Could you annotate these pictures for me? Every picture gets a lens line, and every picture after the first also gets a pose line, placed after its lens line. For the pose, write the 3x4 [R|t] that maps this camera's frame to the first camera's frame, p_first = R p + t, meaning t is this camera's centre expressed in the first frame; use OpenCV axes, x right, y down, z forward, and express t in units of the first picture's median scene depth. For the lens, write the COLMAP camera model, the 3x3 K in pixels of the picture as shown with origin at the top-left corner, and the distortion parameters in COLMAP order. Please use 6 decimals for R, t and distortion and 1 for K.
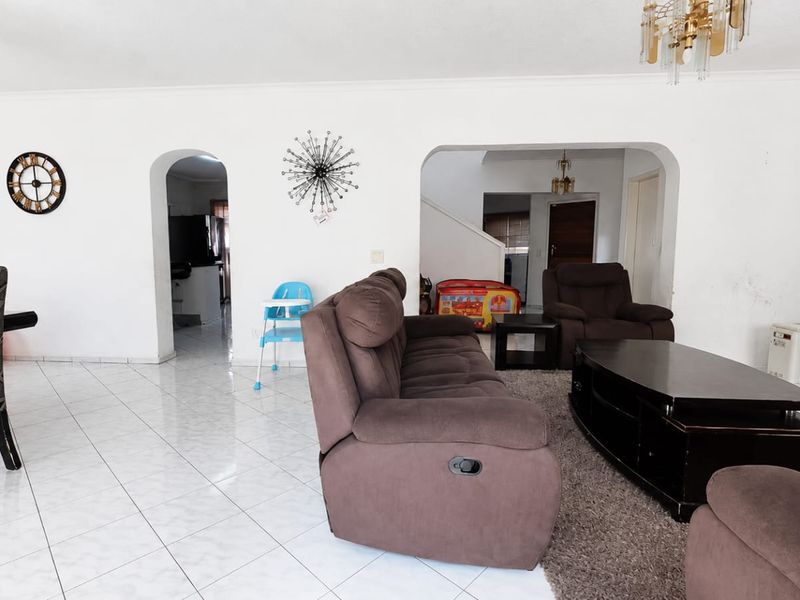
lens RADIAL K [[420.1, 0, 399.7], [0, 420.1, 290.6], [0, 0, 1]] dist [-0.000921, -0.000643]
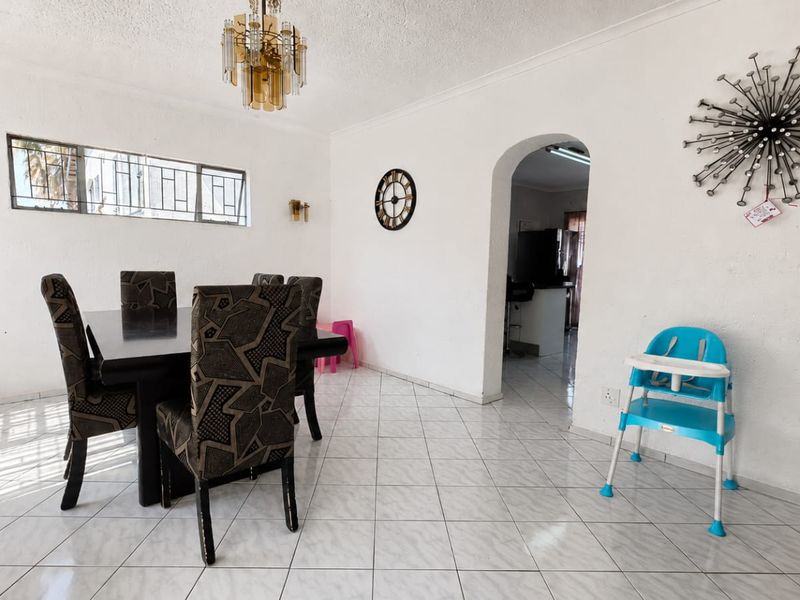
lens RADIAL K [[432.5, 0, 385.0], [0, 432.5, 300.0], [0, 0, 1]] dist [-0.003374, -0.001126]
pose [[0.690037, 0.074509, -0.719929, -0.112439], [-0.091885, 0.995657, 0.014975, -0.028637], [0.717918, 0.055818, 0.693886, 0.272176]]
